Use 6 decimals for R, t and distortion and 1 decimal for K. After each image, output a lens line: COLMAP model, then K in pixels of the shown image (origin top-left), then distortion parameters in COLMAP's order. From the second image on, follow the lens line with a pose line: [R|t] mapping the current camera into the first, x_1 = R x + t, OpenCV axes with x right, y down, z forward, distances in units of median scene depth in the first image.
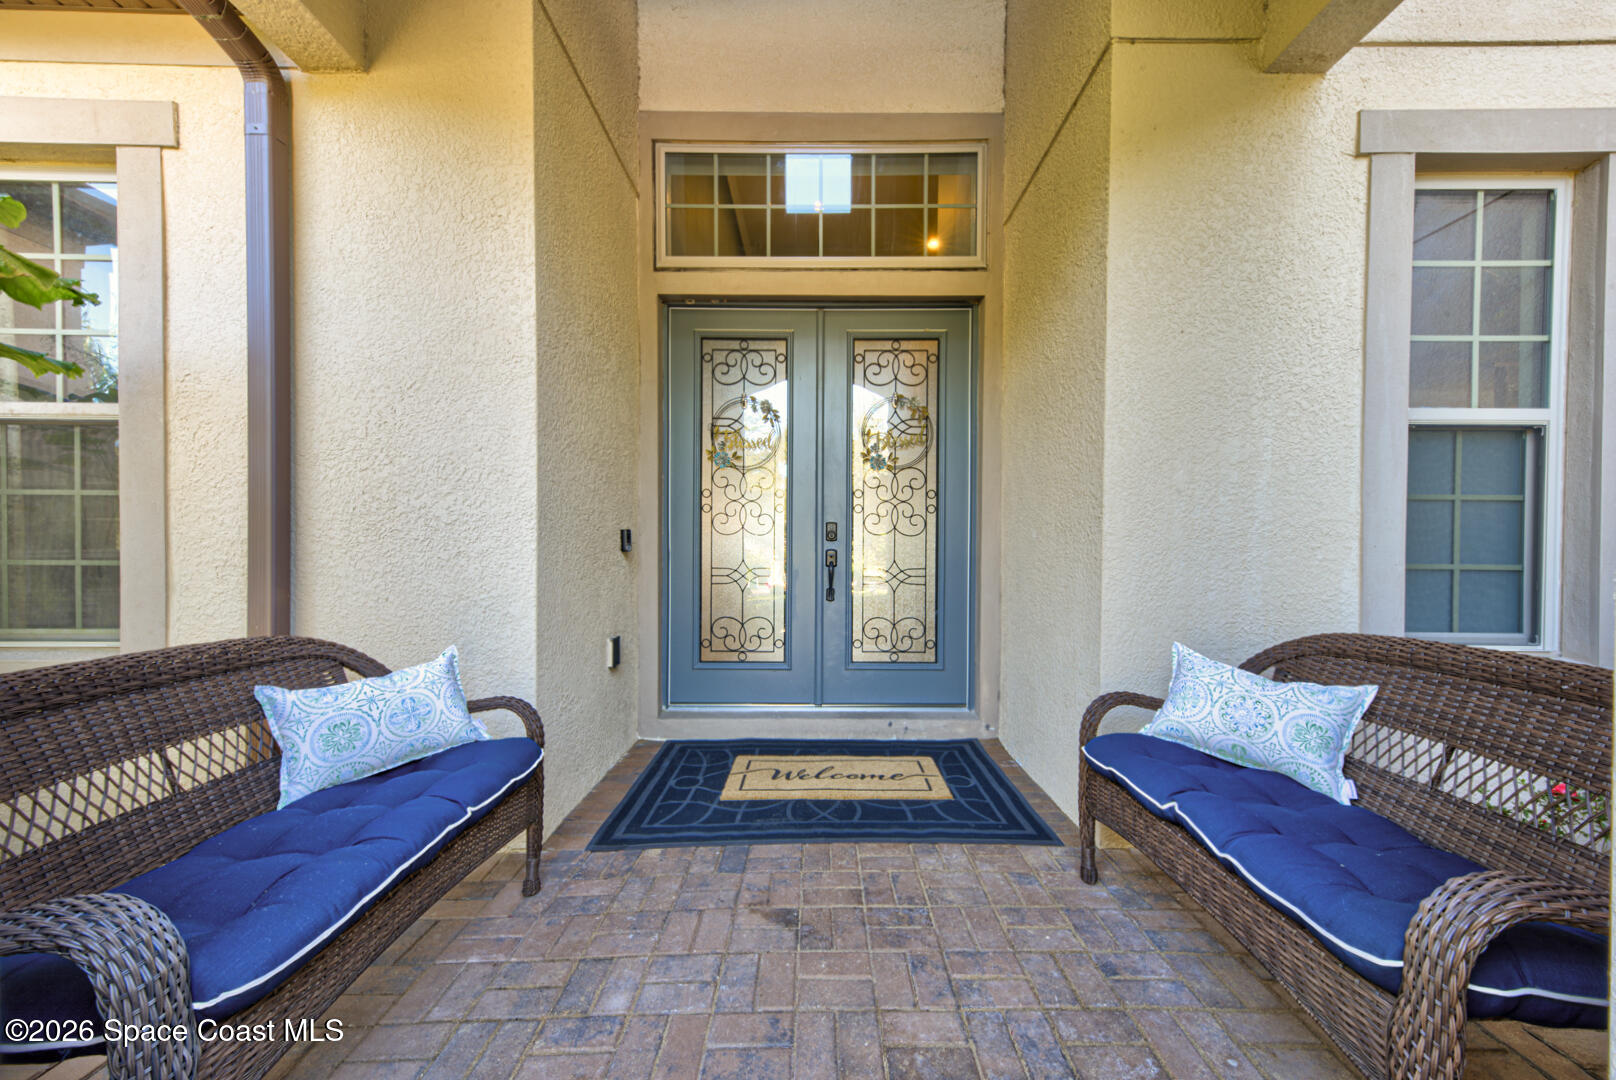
lens RADIAL K [[538.0, 0, 819.0], [0, 538.0, 547.4], [0, 0, 1]] dist [0.003024, 0.000146]
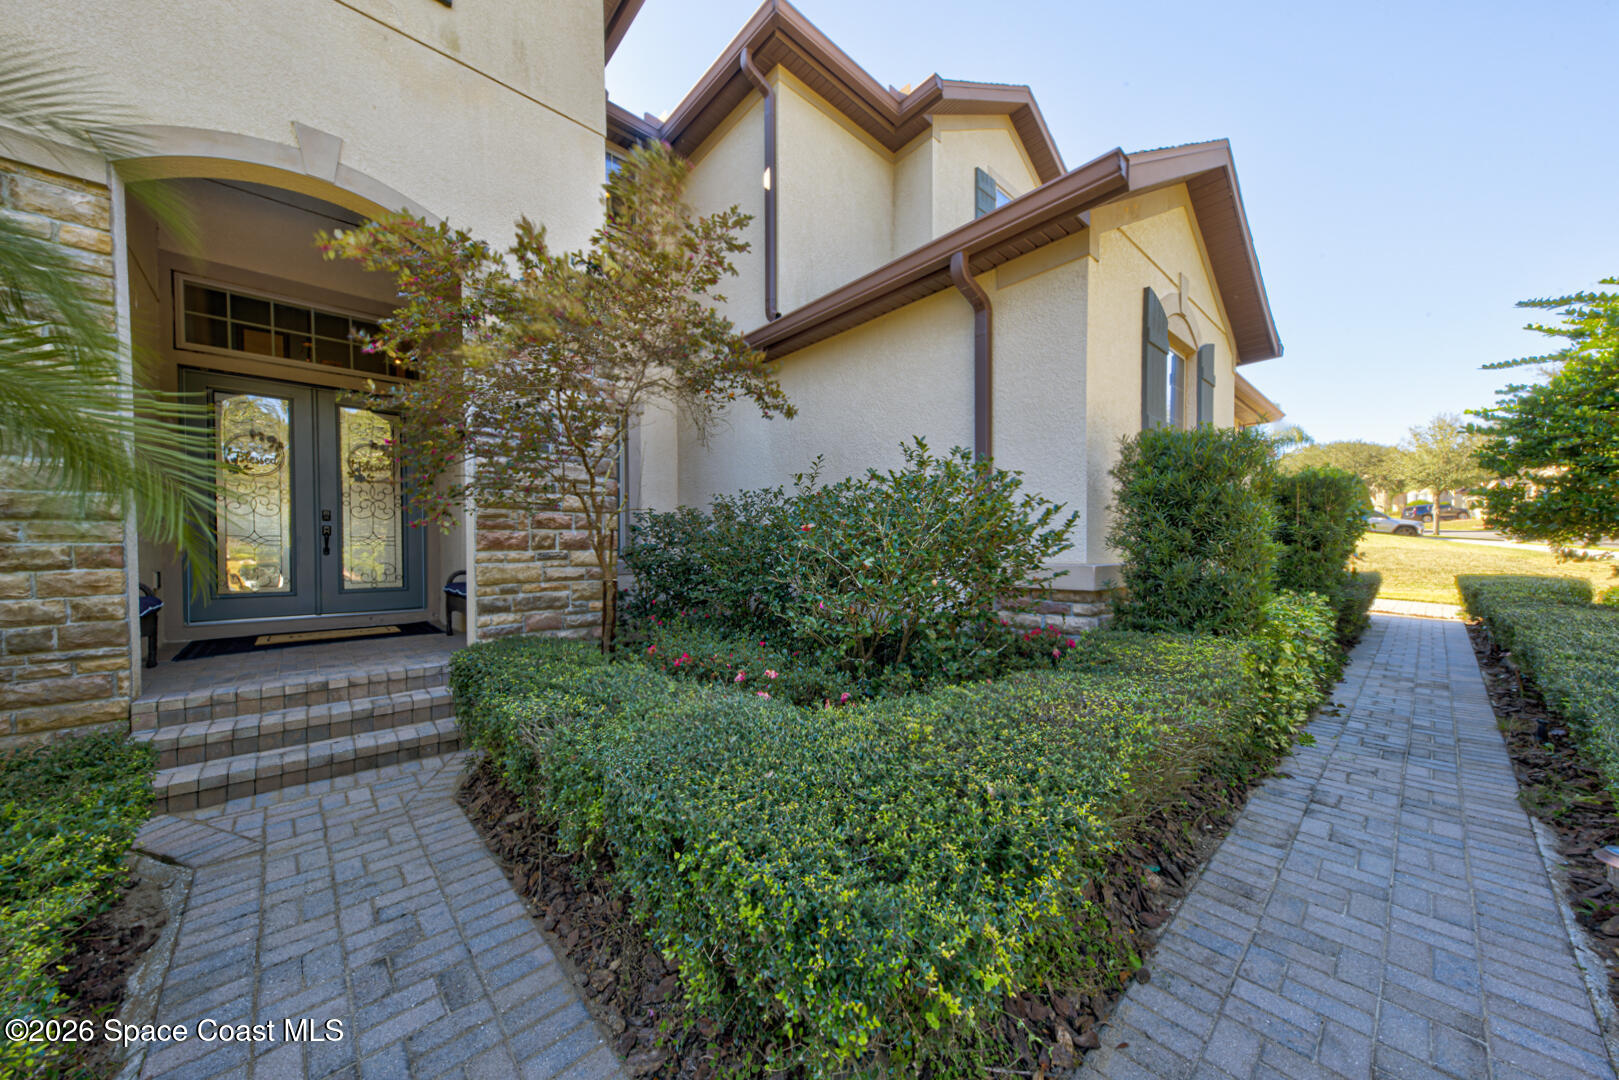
lens RADIAL K [[539.0, 0, 814.2], [0, 539.0, 551.5], [0, 0, 1]] dist [0.003024, 0.000146]
pose [[0.722859, -0.016760, 0.690793, -0.046164], [0.012455, 0.999859, 0.011225, 0.088837], [-0.690884, 0.000490, 0.722966, -1.375505]]
